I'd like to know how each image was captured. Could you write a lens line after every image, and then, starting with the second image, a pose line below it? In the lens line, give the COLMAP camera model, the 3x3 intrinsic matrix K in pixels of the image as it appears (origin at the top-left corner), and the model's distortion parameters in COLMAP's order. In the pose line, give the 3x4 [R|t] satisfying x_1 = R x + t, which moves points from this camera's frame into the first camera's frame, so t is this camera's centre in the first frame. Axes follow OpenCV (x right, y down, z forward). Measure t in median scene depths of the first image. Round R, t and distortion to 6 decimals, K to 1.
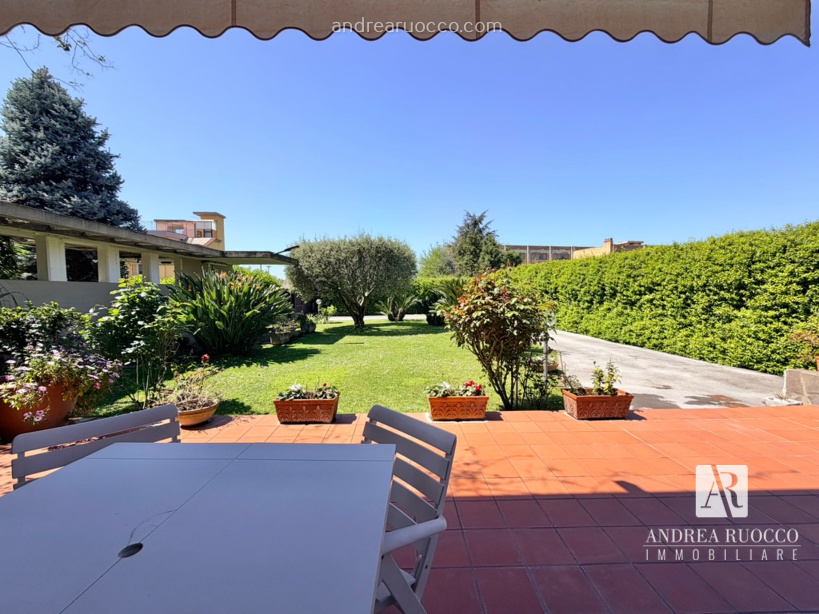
lens RADIAL K [[326.1, 0, 411.1], [0, 326.1, 304.0], [0, 0, 1]] dist [-0.012324, 0.000294]
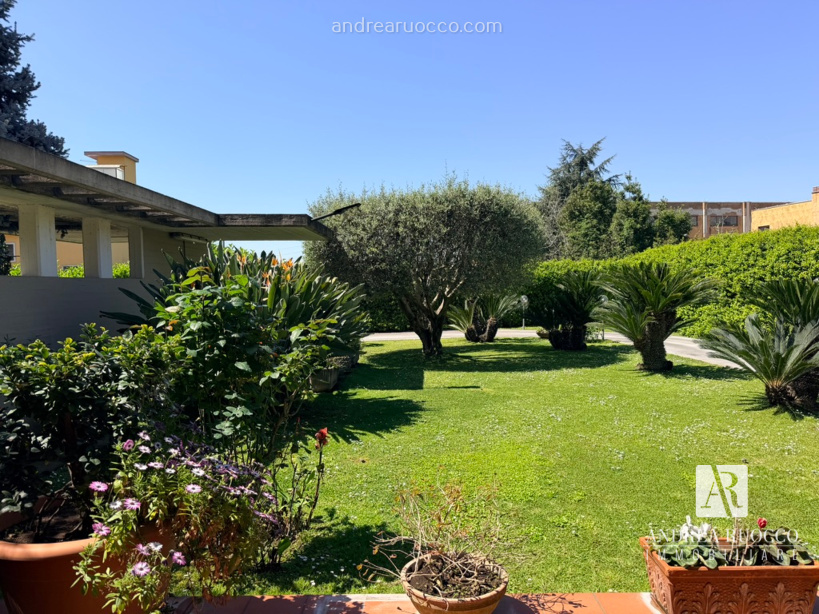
lens RADIAL K [[565.8, 0, 410.2], [0, 565.8, 306.2], [0, 0, 1]] dist [0.002328, -0.009137]
pose [[0.999189, -0.006110, -0.039805, -0.136923], [0.006056, 0.999981, -0.001471, -0.005740], [0.039813, 0.001229, 0.999206, 0.052158]]
